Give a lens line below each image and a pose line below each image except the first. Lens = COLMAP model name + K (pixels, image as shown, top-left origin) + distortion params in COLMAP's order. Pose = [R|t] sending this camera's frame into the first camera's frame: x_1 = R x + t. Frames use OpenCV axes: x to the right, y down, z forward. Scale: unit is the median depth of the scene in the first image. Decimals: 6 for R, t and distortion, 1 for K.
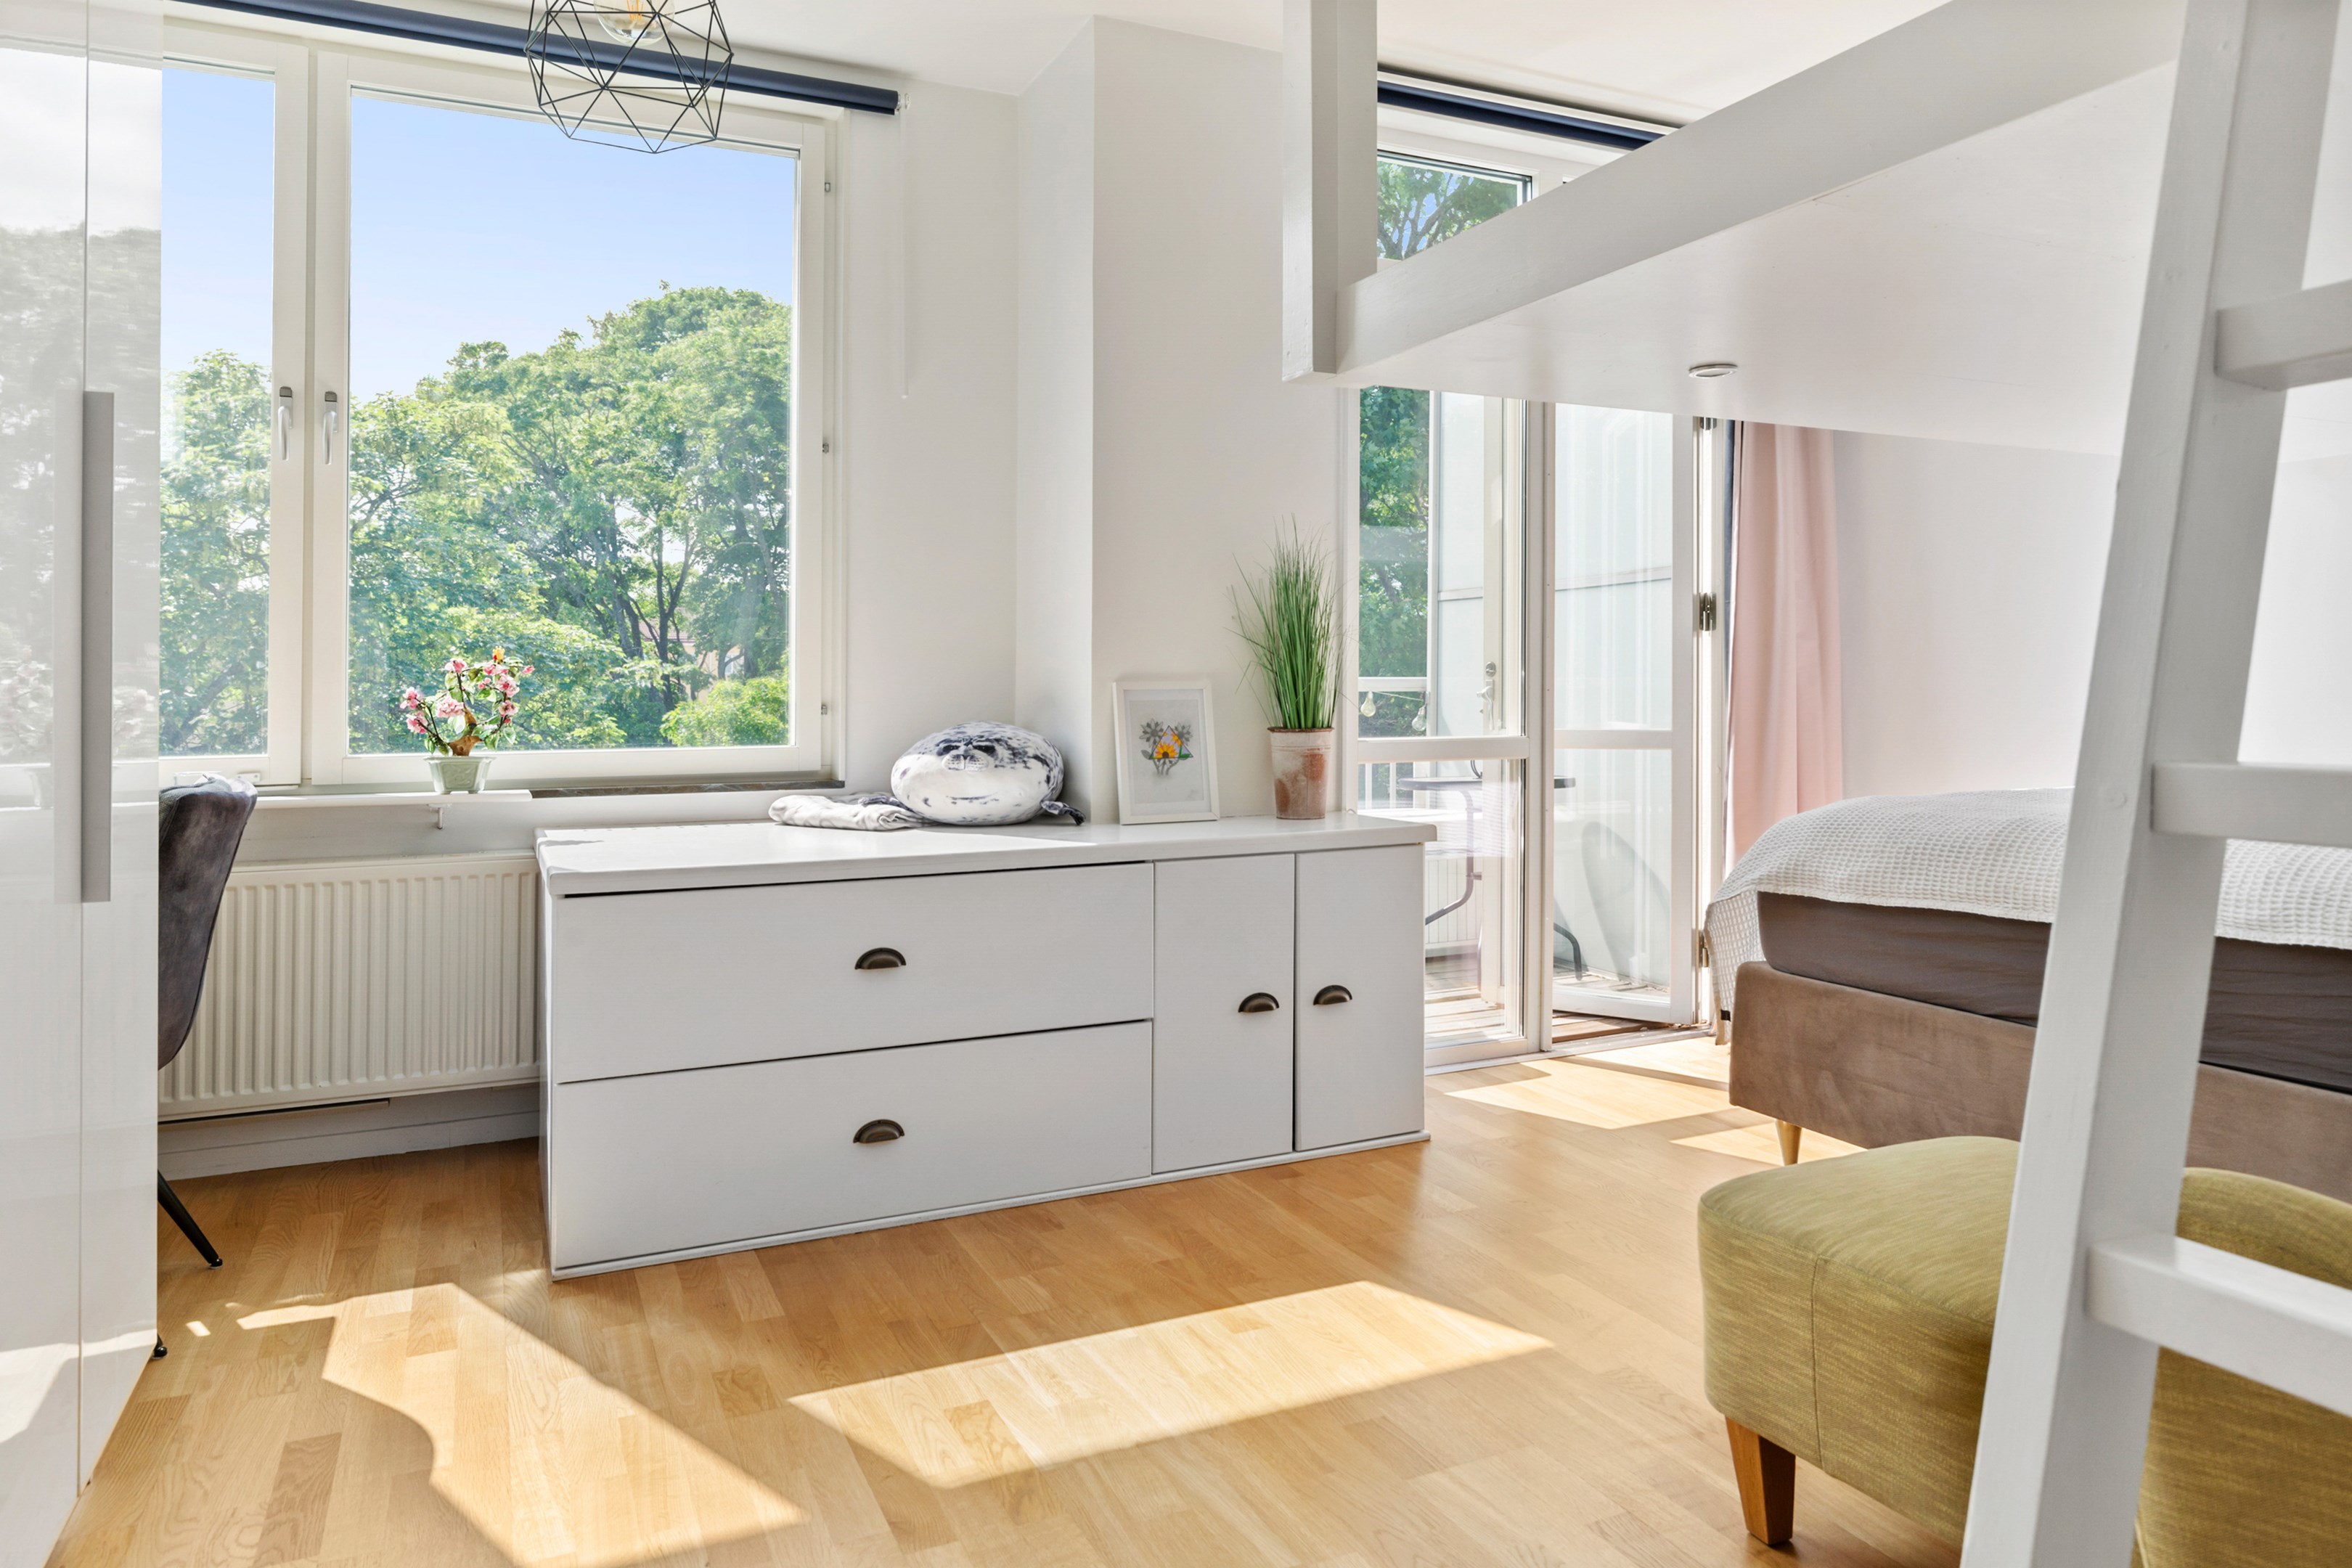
lens RADIAL K [[1497.1, 0, 1172.3], [0, 1497.1, 776.6], [0, 0, 1]] dist [0.003219, 0.001772]
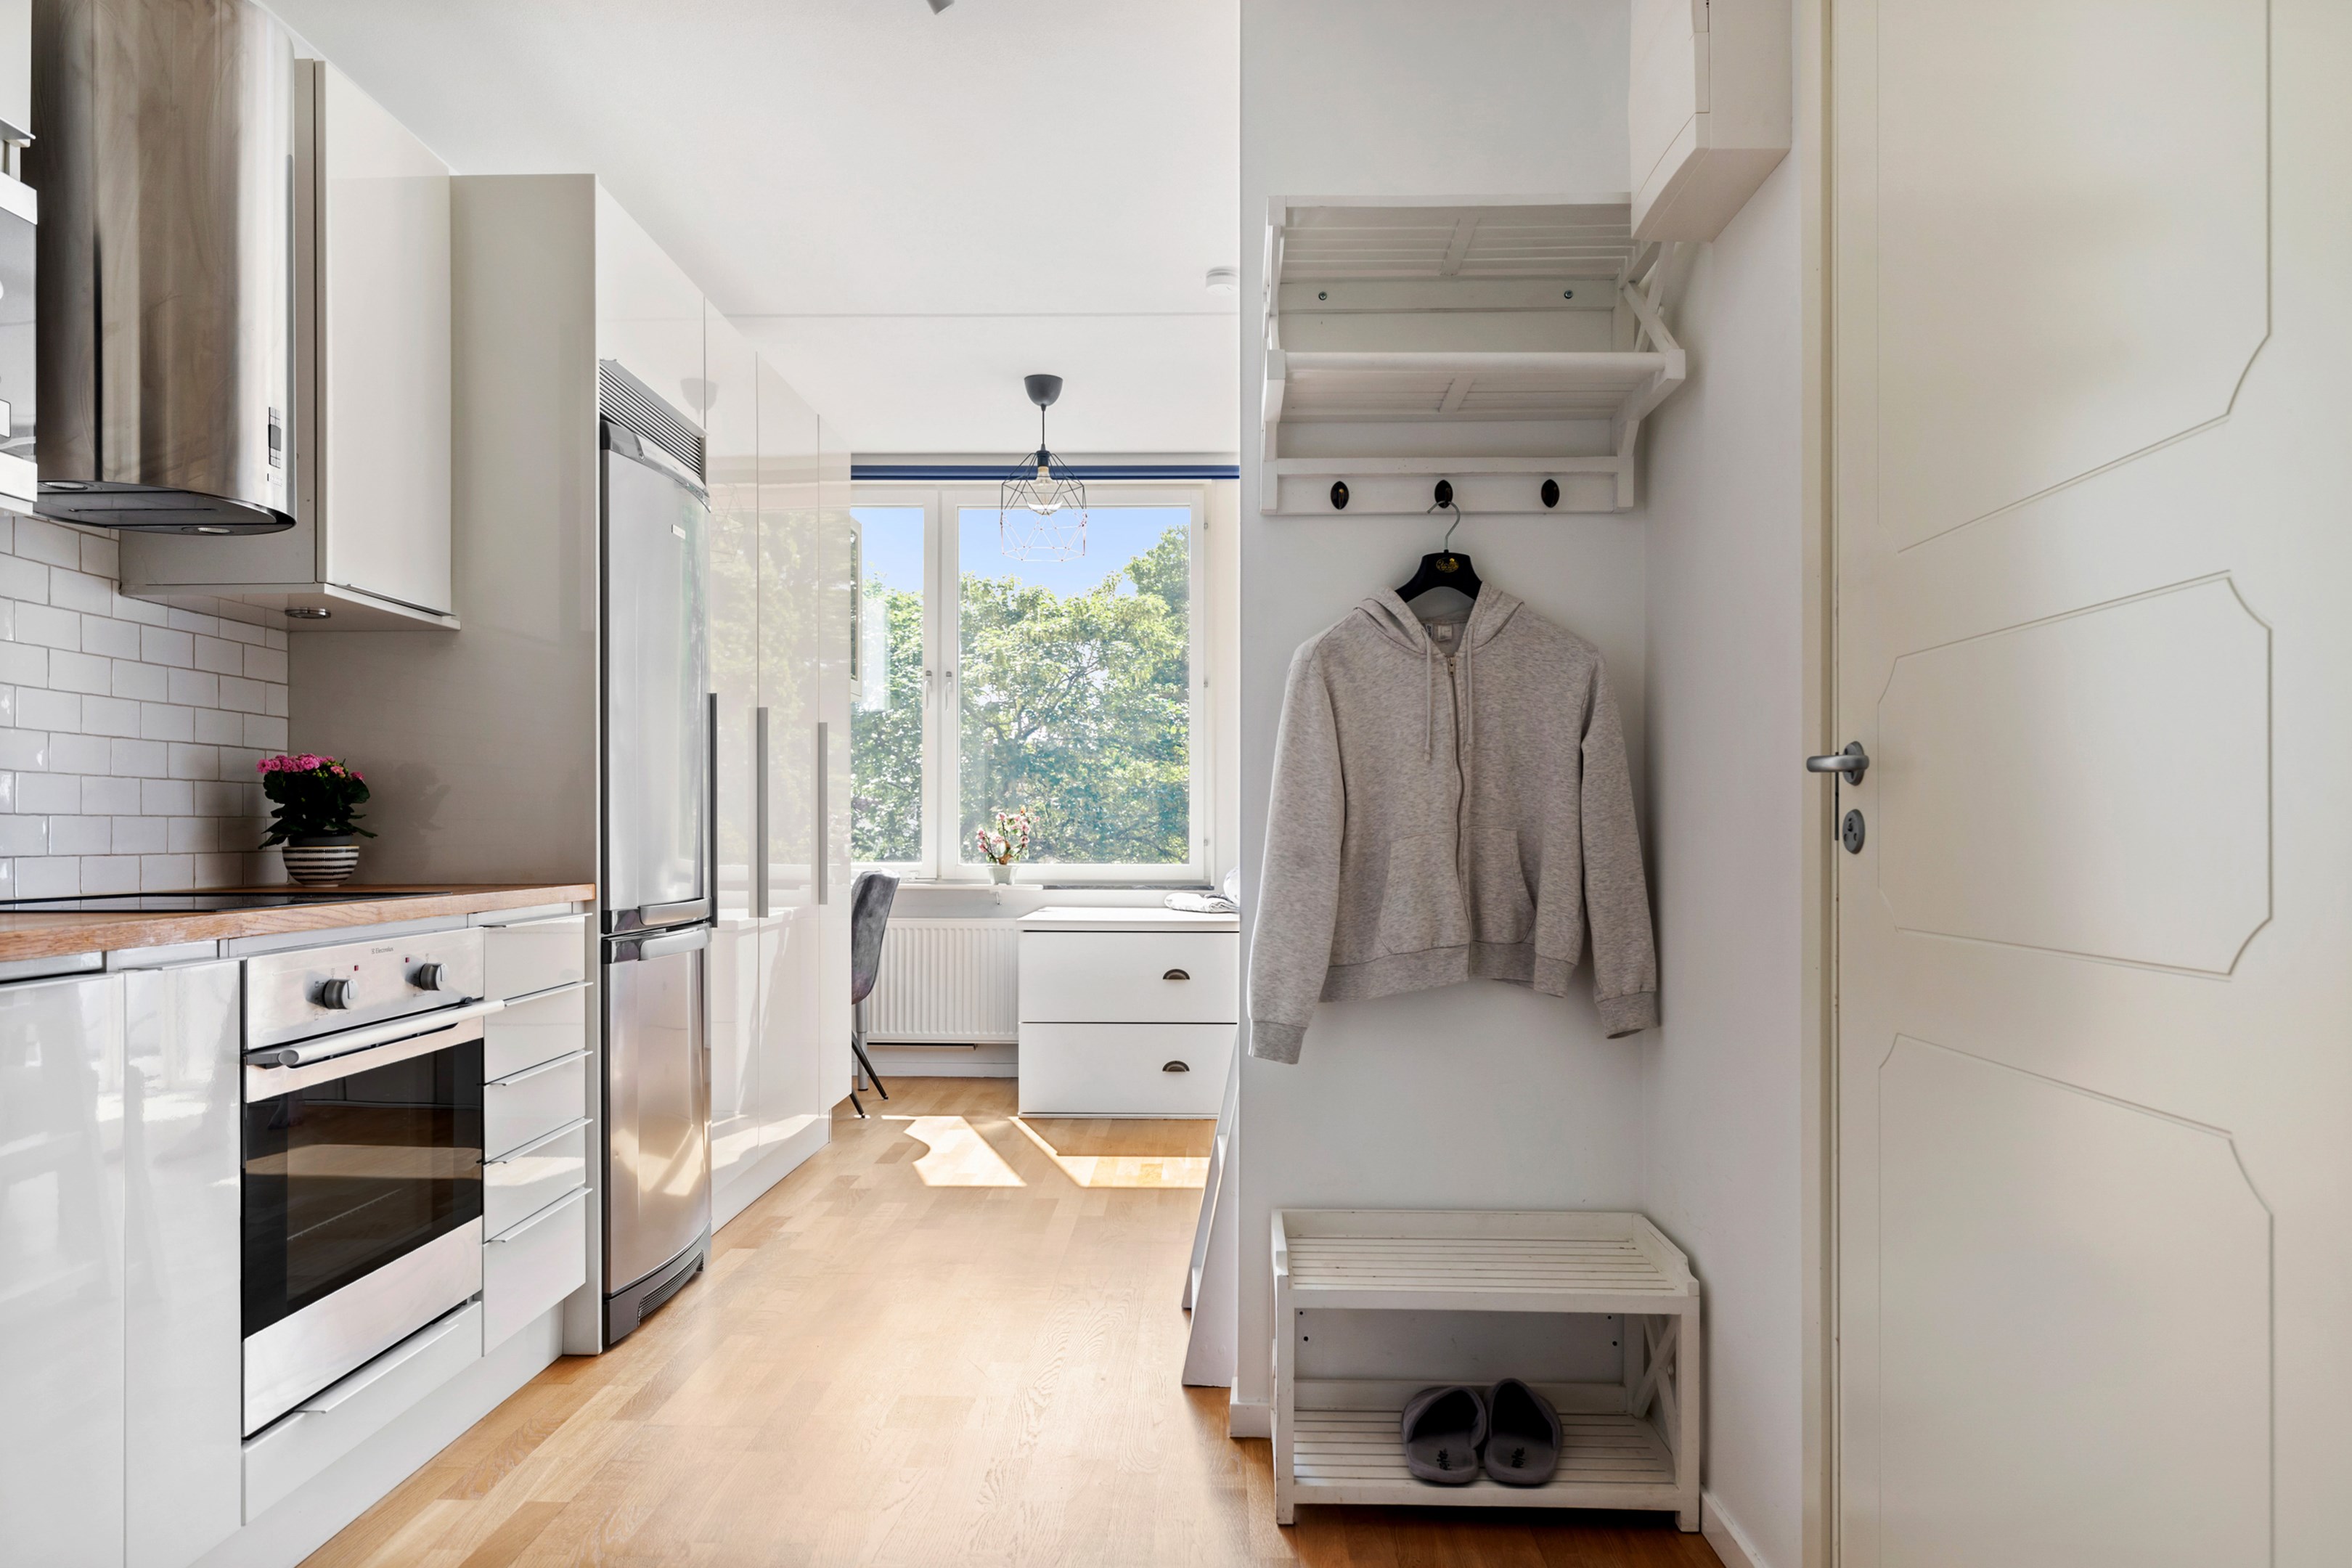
lens RADIAL K [[1592.6, 0, 1174.3], [0, 1592.6, 799.7], [0, 0, 1]] dist [-0.001396, -0.000016]
pose [[0.900819, 0.000232, -0.434194, 0.587837], [-0.032835, 0.997173, -0.067590, 0.032861], [0.432951, 0.075143, 0.898280, -0.709097]]
